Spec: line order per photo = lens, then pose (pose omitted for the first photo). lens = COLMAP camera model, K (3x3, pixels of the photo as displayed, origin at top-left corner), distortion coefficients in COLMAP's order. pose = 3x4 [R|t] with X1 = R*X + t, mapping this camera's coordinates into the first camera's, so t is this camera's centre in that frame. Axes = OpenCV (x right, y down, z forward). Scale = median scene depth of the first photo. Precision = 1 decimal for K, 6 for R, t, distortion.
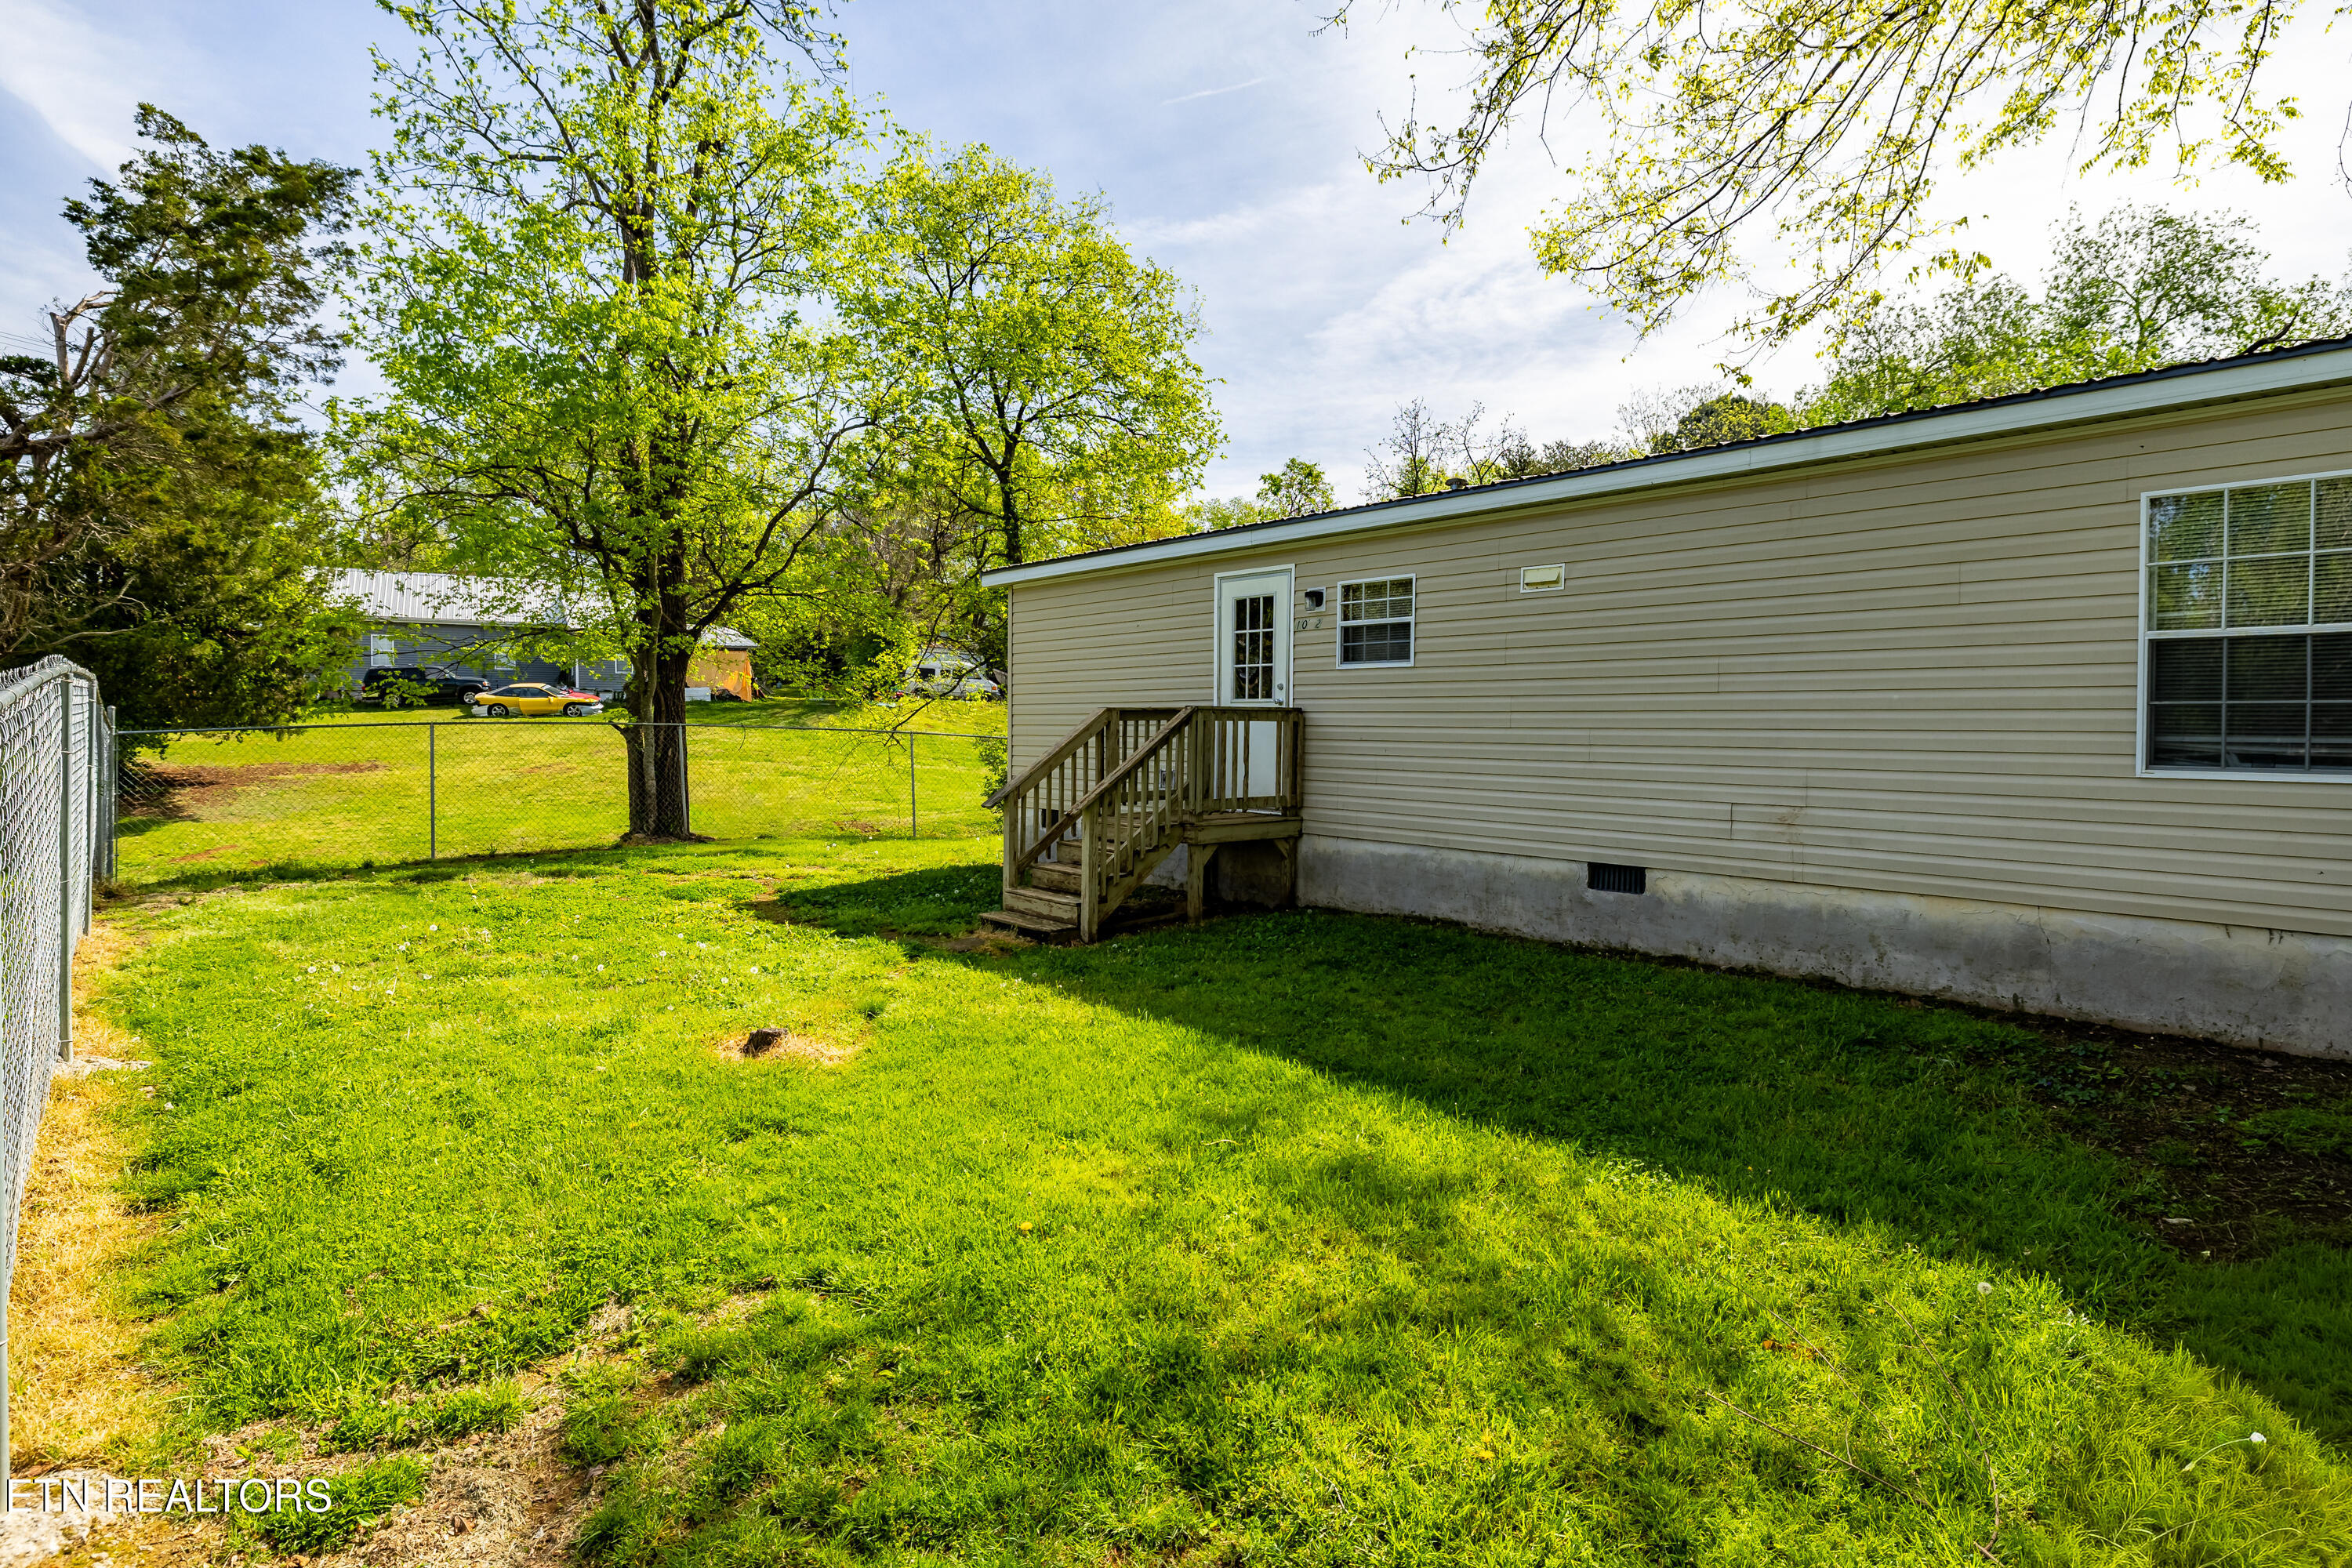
lens RADIAL K [[1223.9, 0, 1174.3], [0, 1223.9, 766.5], [0, 0, 1]] dist [-0.017580, -0.000612]
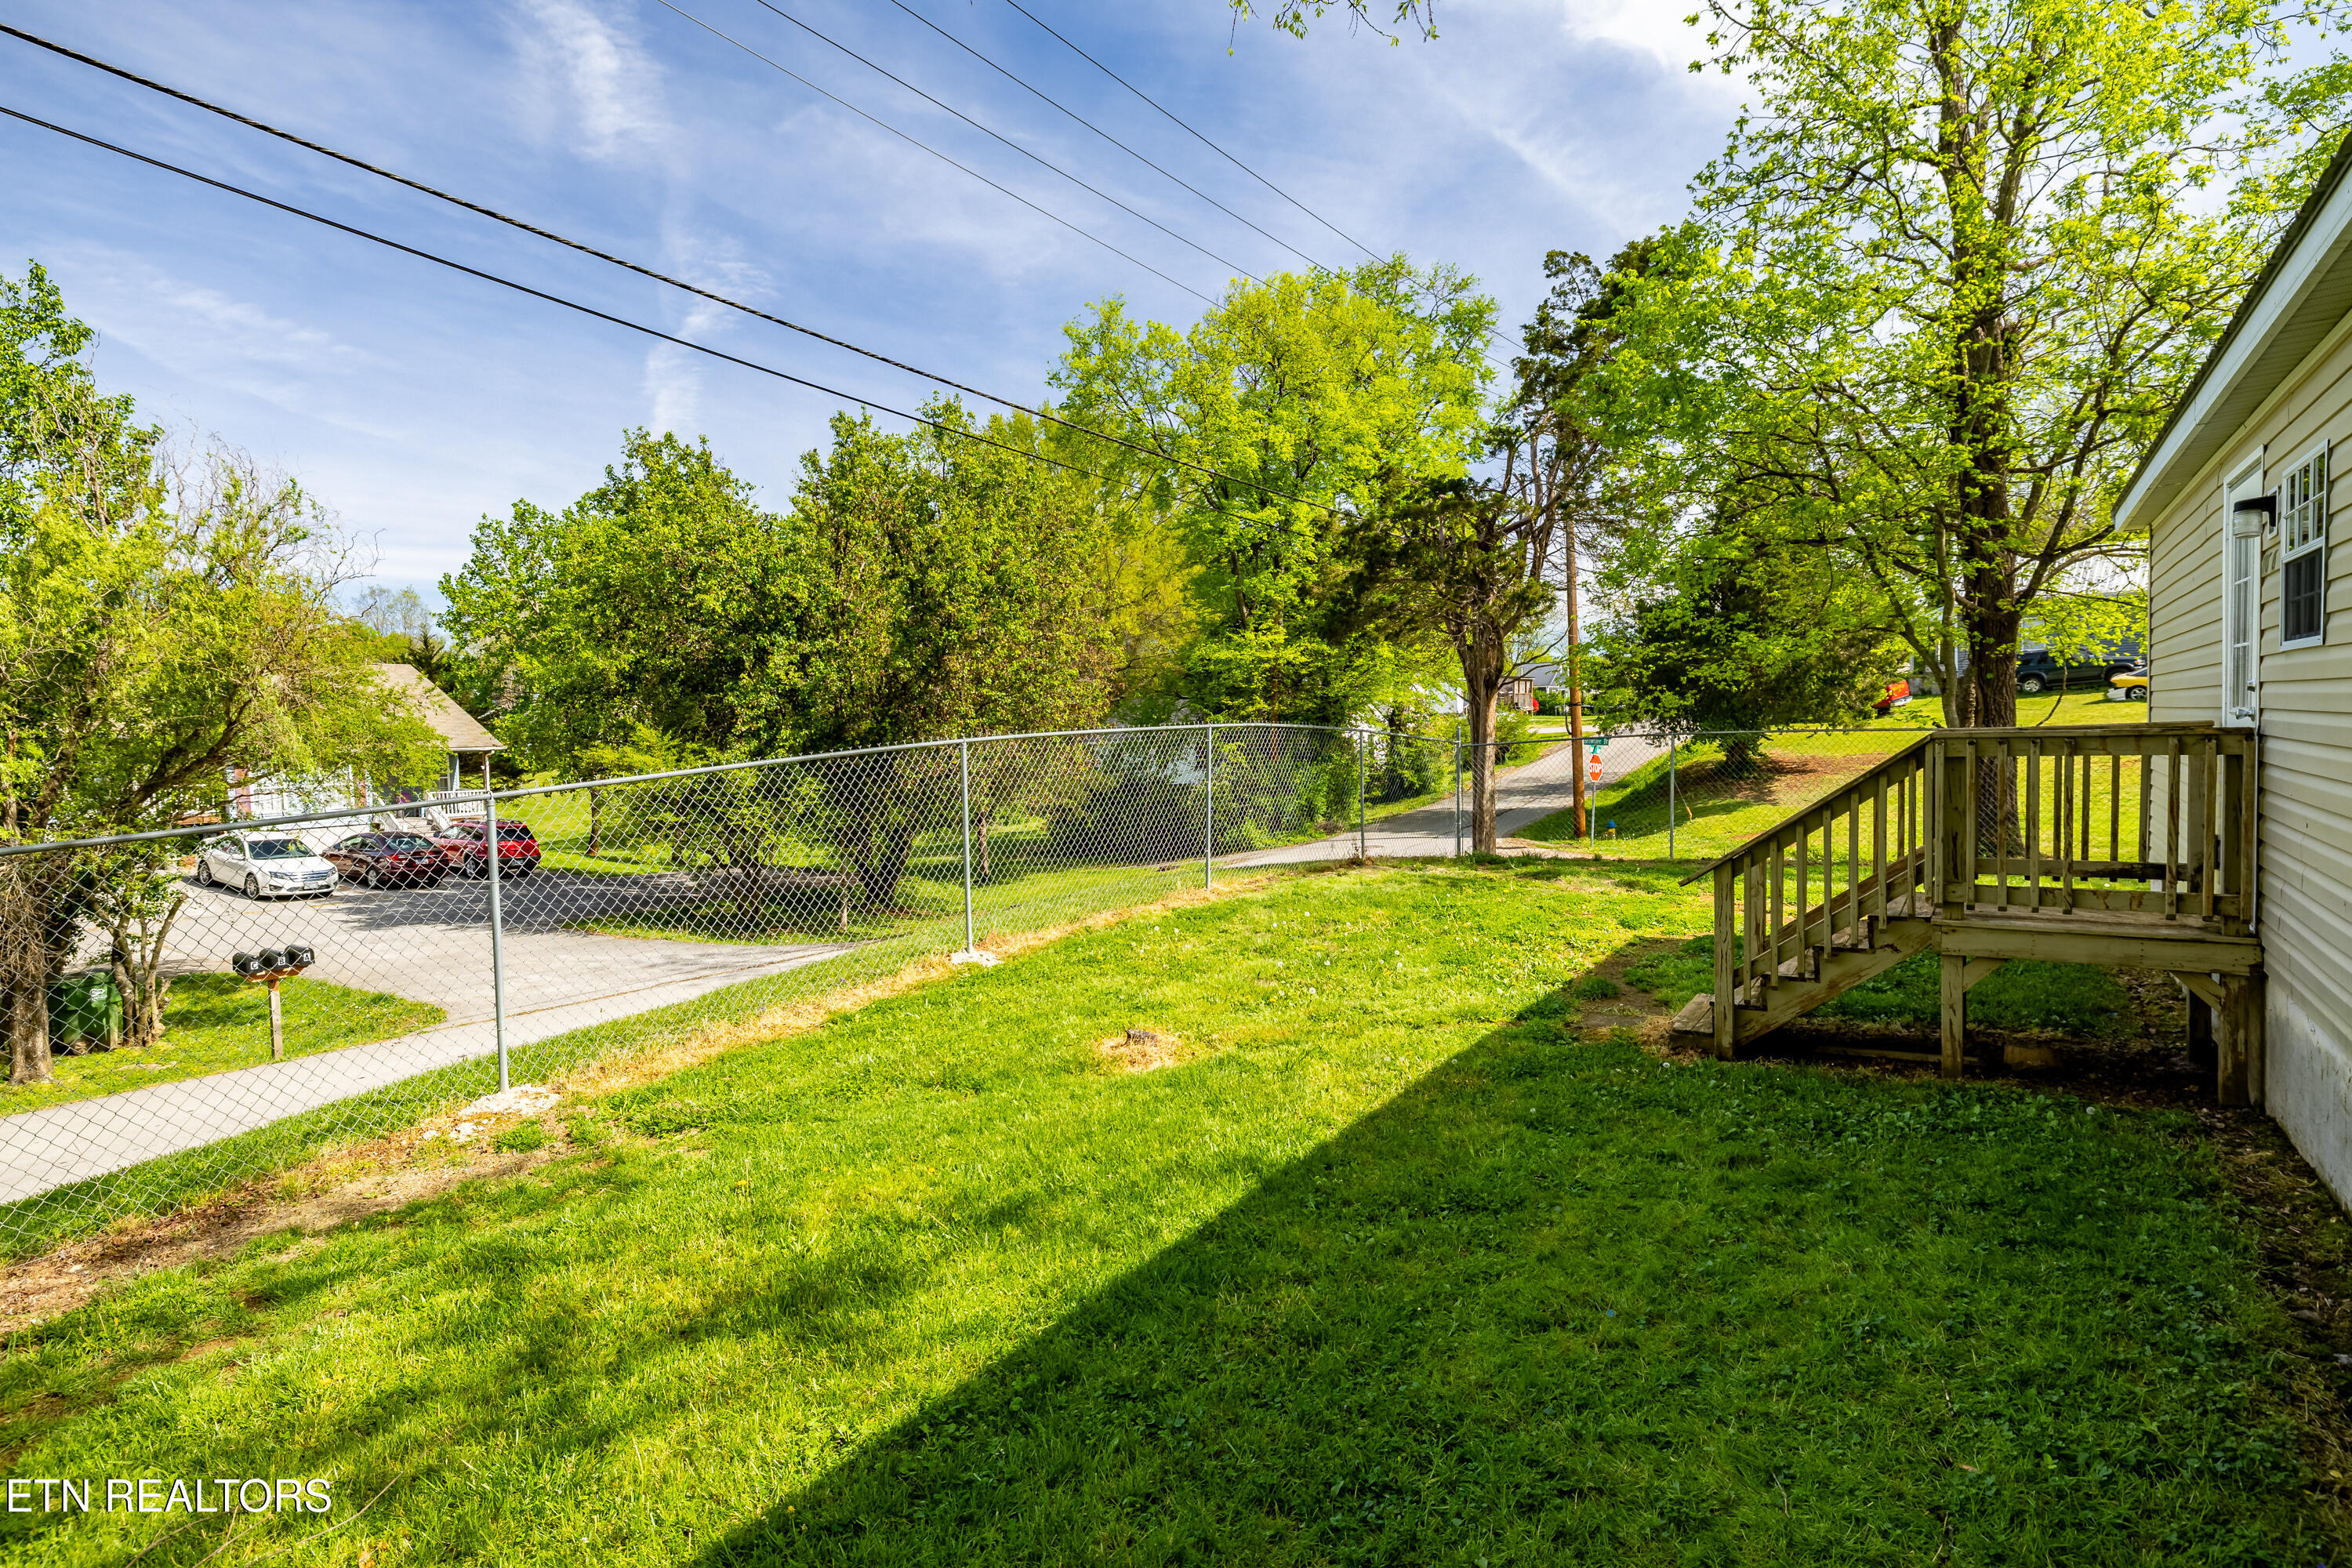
lens RADIAL K [[1223.9, 0, 1183.4], [0, 1223.9, 781.9], [0, 0, 1]] dist [-0.017580, -0.000612]
pose [[0.238406, 0.033682, -0.970581, 0.478427], [-0.000704, 0.999404, 0.034509, -0.042008], [0.971165, -0.007544, 0.238288, 0.432991]]
